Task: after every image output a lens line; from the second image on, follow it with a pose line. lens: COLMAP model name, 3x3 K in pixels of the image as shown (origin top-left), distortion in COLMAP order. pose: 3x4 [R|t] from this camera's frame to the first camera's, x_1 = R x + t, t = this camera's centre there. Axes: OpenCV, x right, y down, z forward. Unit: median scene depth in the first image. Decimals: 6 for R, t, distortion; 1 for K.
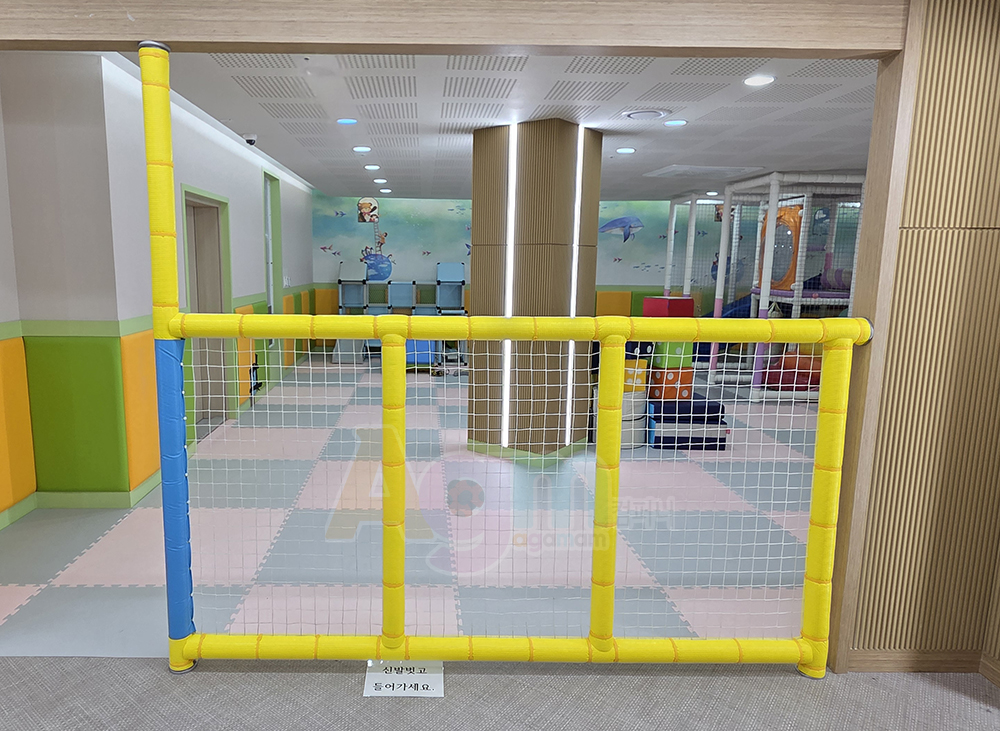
lens RADIAL K [[696.8, 0, 429.5], [0, 696.8, 361.0], [0, 0, 1]] dist [-0.001723, 0.005934]
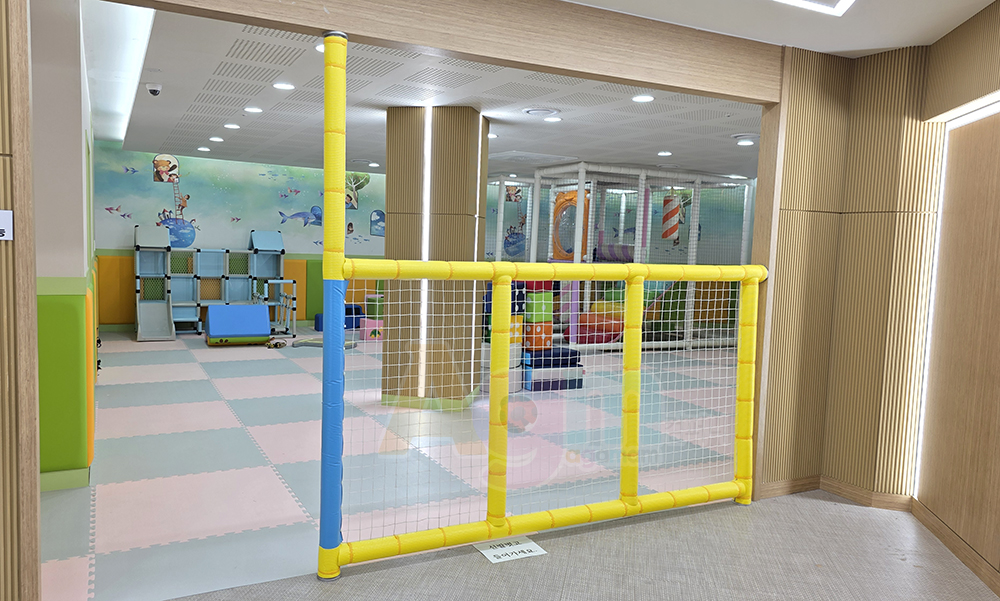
lens RADIAL K [[773.3, 0, 500.0], [0, 773.3, 300.5], [0, 0, 1]] dist [0.067849, -0.002855]
pose [[0.879430, -0.016552, 0.475740, -0.341572], [0.045615, 0.997727, -0.049609, 0.036273], [-0.473837, 0.065328, 0.878186, -0.122982]]
